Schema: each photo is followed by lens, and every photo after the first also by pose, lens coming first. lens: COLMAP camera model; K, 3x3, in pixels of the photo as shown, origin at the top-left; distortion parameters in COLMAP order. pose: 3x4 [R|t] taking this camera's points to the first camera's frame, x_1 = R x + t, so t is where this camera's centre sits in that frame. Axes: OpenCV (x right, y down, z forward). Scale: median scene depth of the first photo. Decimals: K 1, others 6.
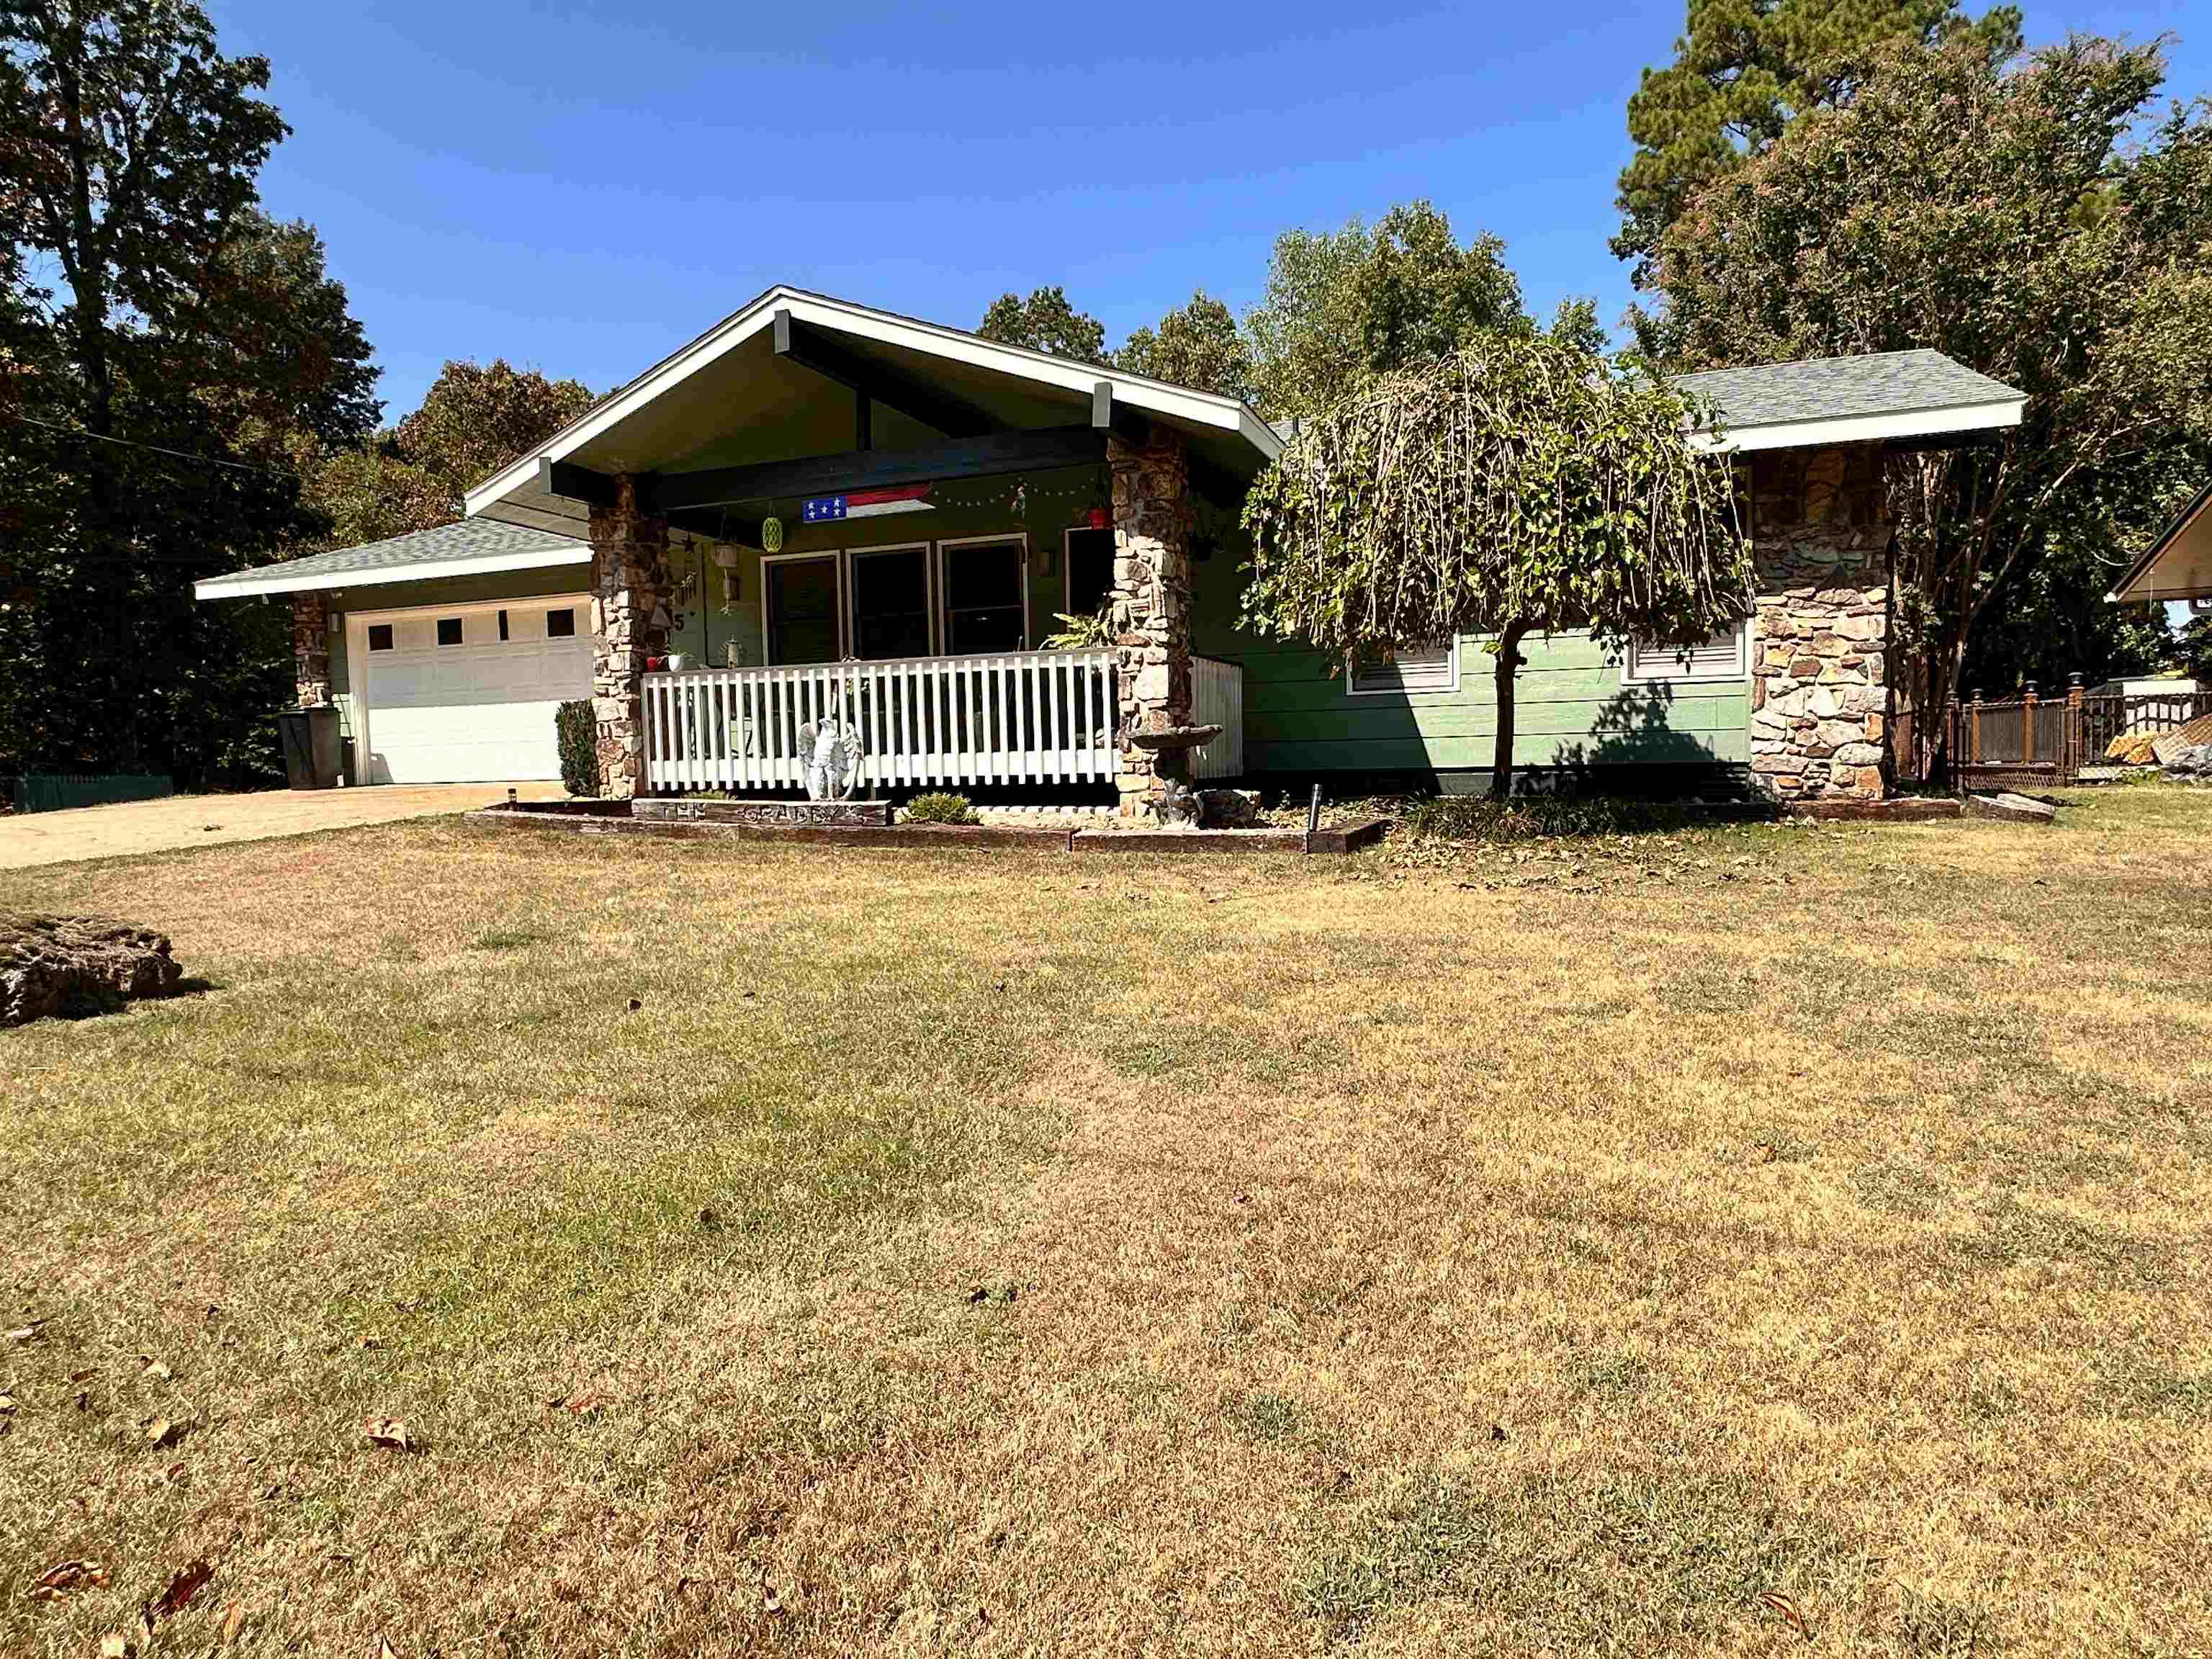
lens RADIAL K [[1284.7, 0, 1100.3], [0, 1284.7, 830.3], [0, 0, 1]] dist [0.003337, -0.006704]
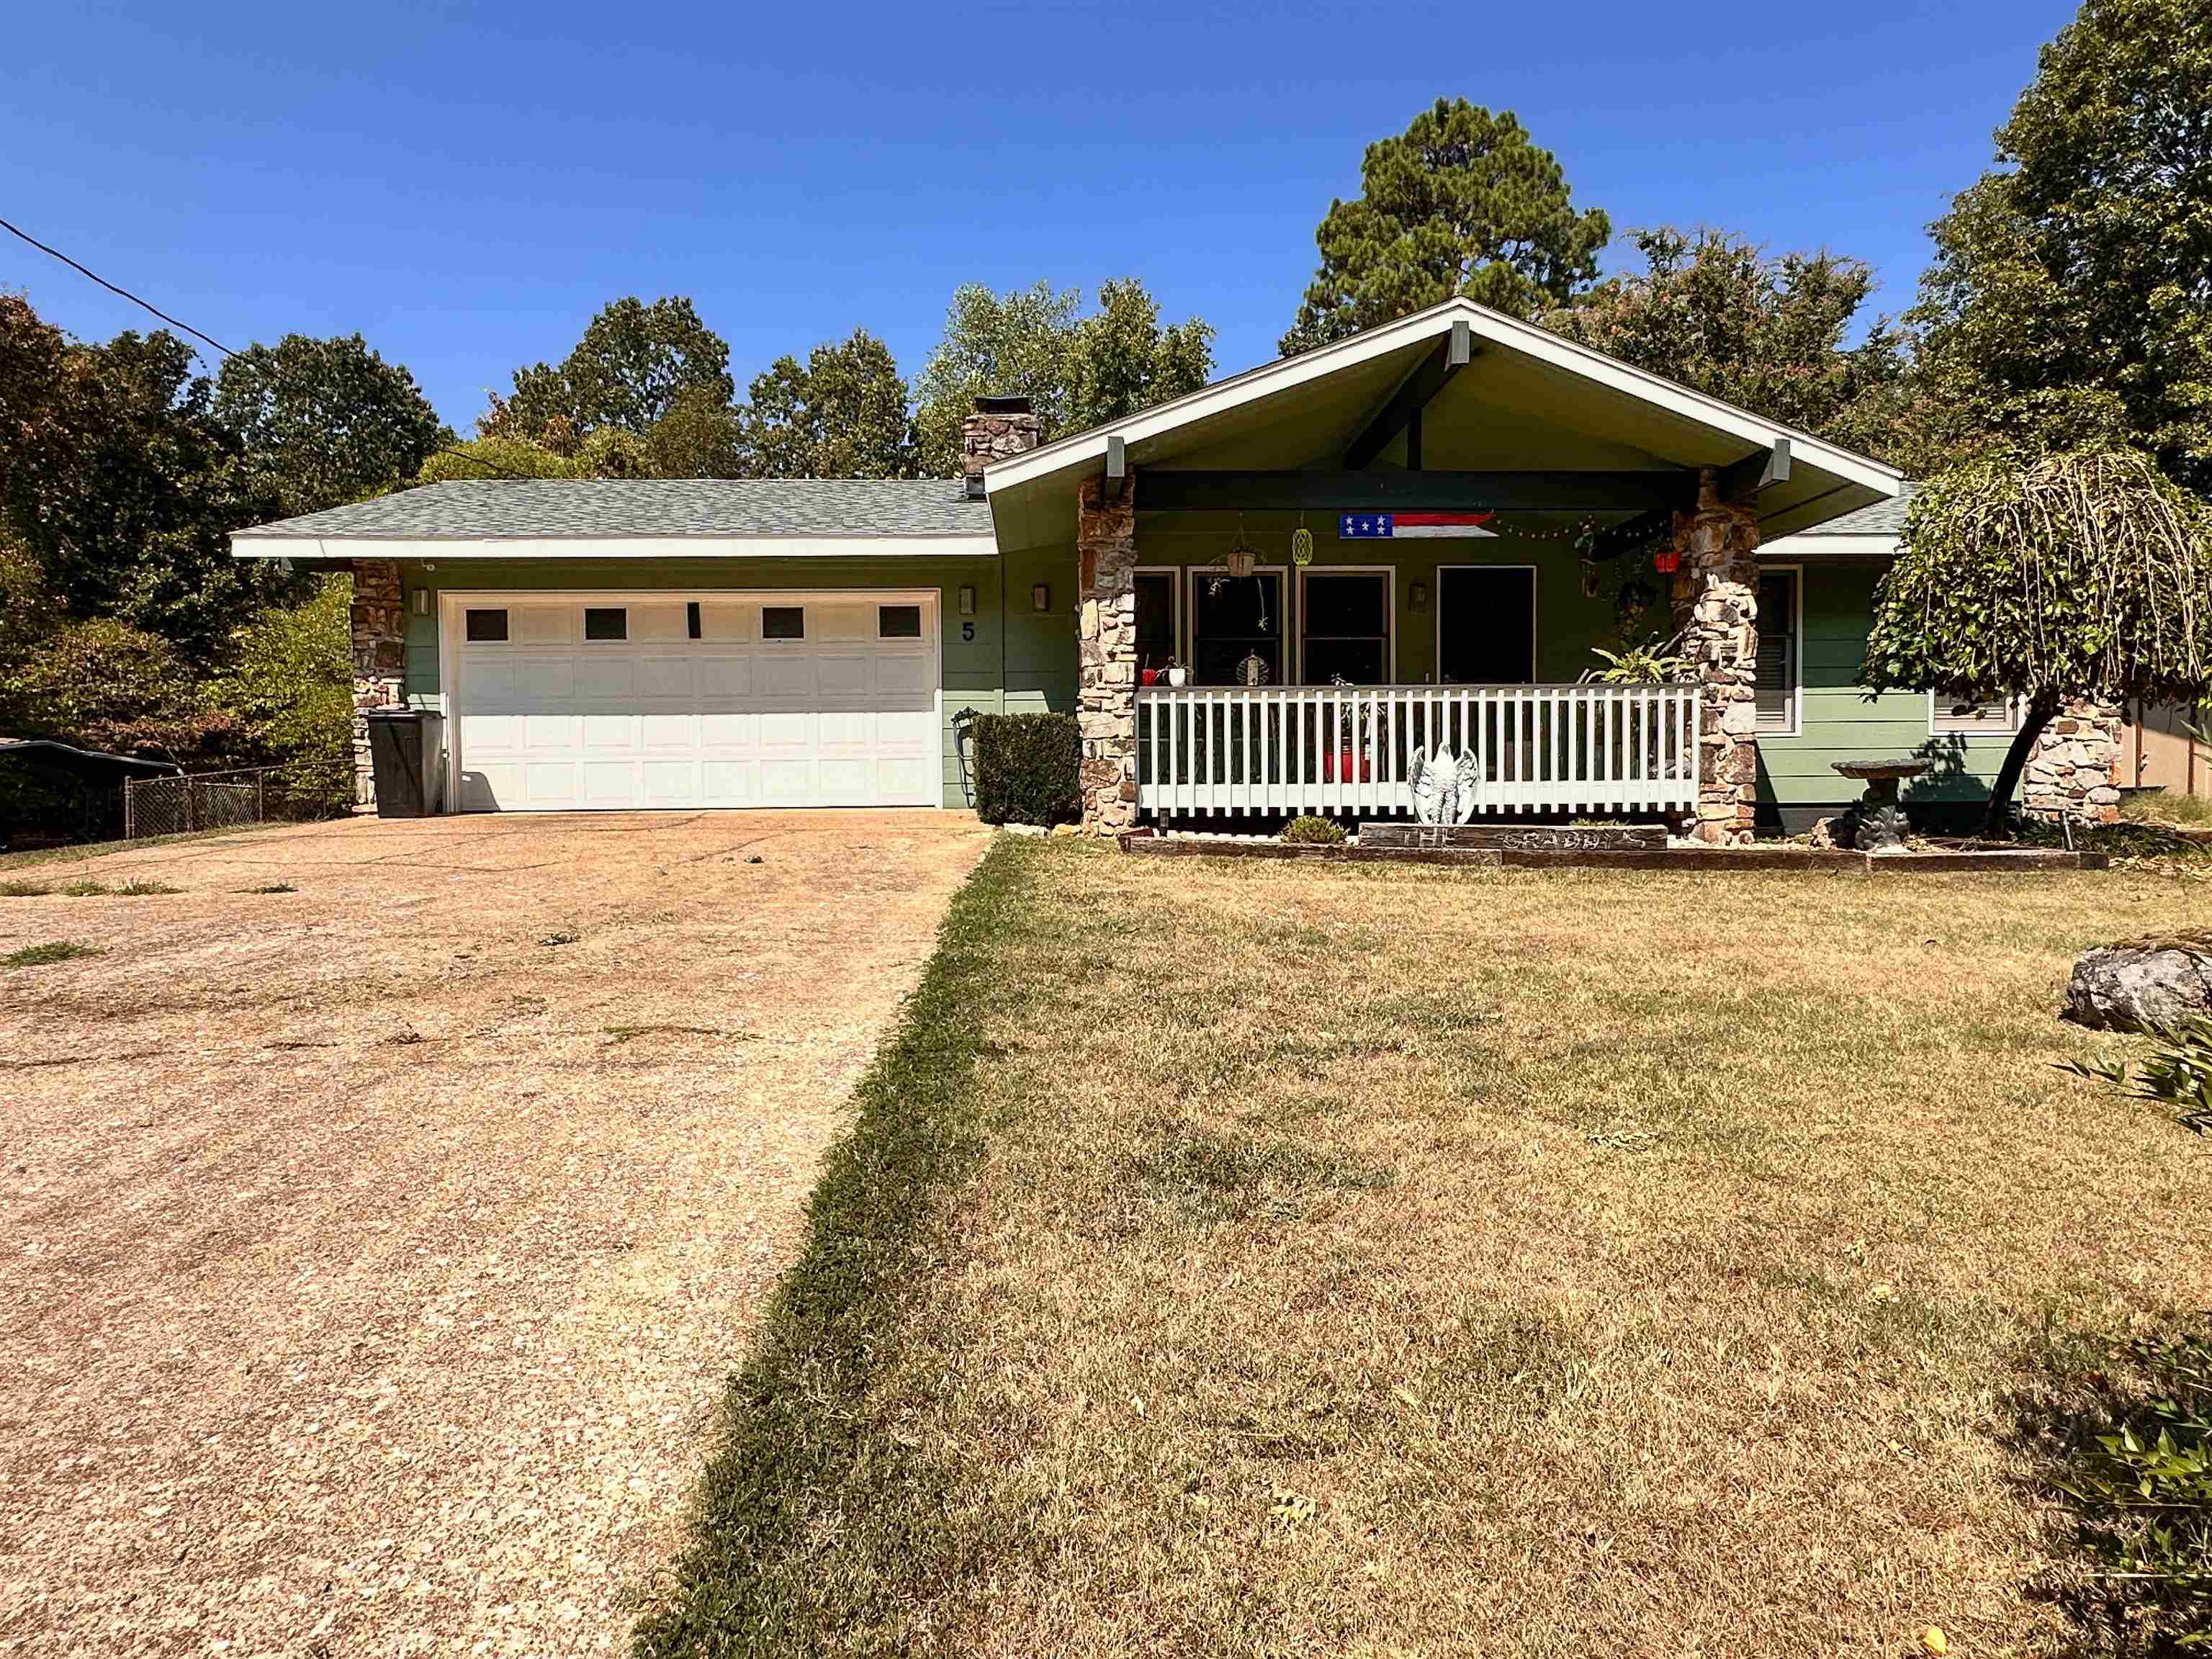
lens RADIAL K [[1284.7, 0, 1059.9], [0, 1284.7, 837.4], [0, 0, 1]] dist [0.003337, -0.006704]
pose [[0.919958, 0.002472, 0.392009, -0.781896], [0.009581, 0.999540, -0.028786, 0.008702], [-0.391900, 0.030238, 0.919511, 0.205404]]
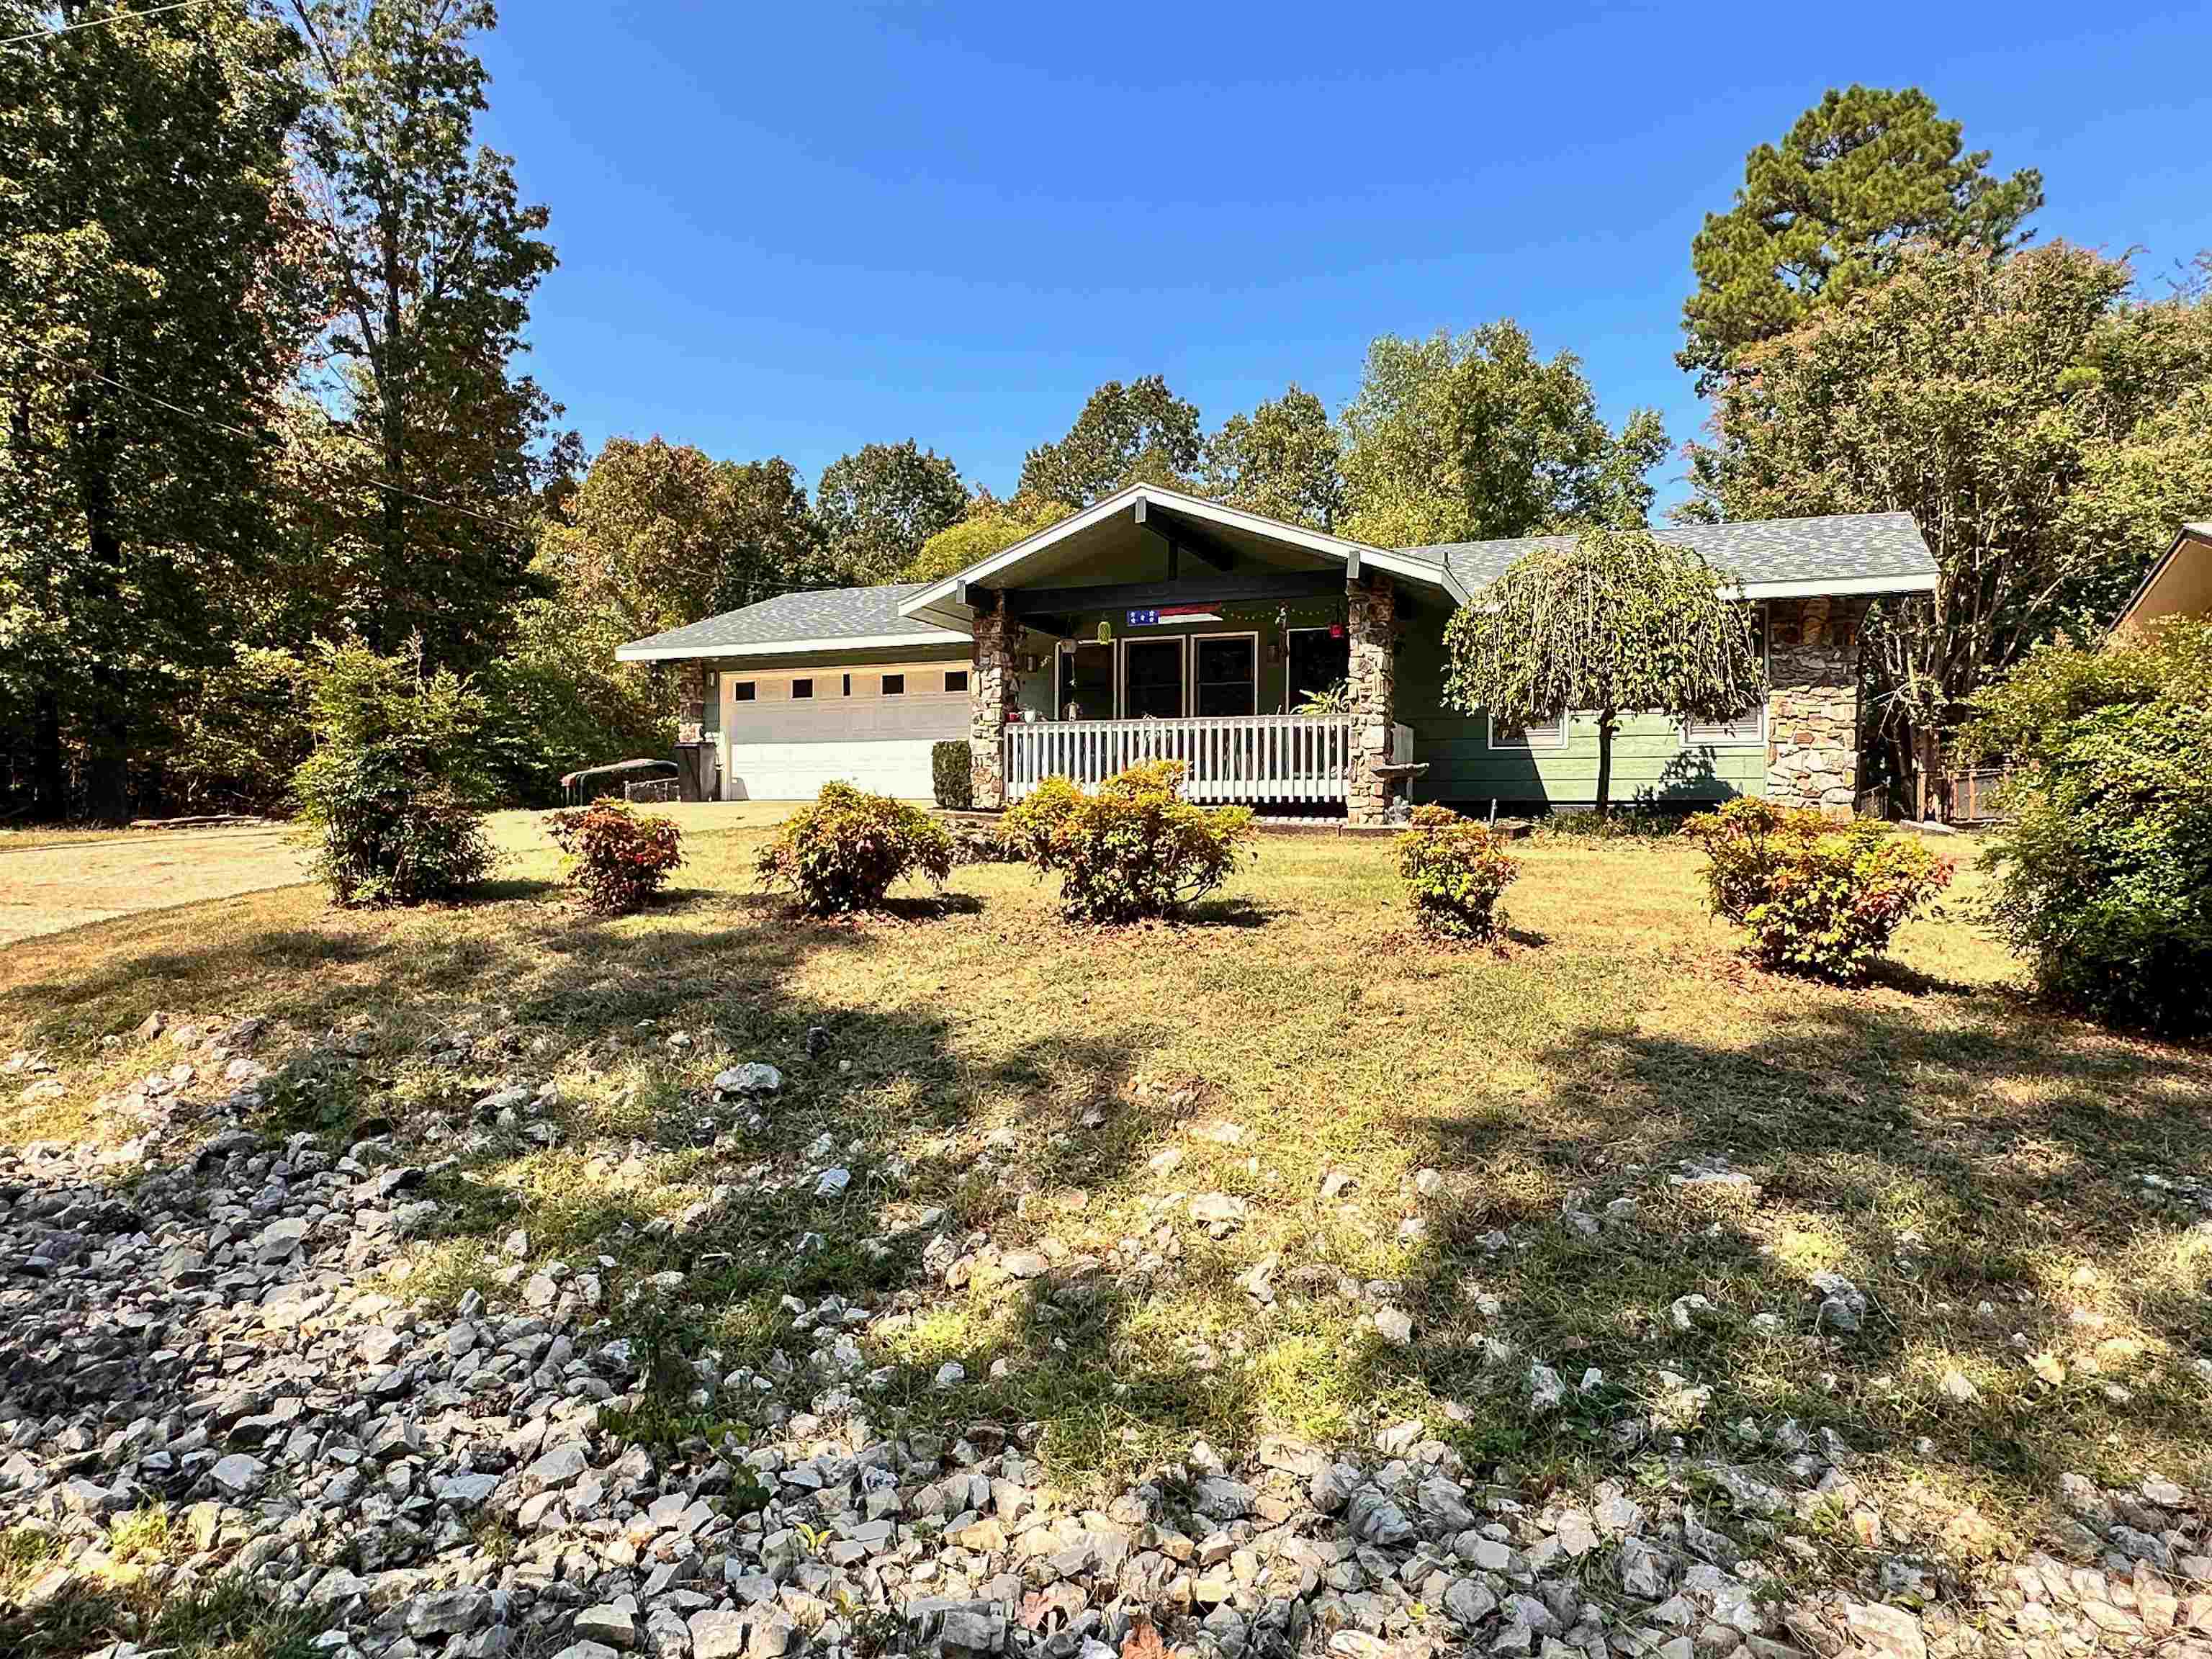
lens RADIAL K [[1323.0, 0, 1090.3], [0, 1323.0, 829.3], [0, 0, 1]] dist [0.000883, -0.008162]
pose [[0.998948, 0.026704, -0.037291, -0.206099], [-0.028399, 0.998552, -0.045683, 0.067959], [0.036017, 0.046694, 0.998260, -0.520423]]
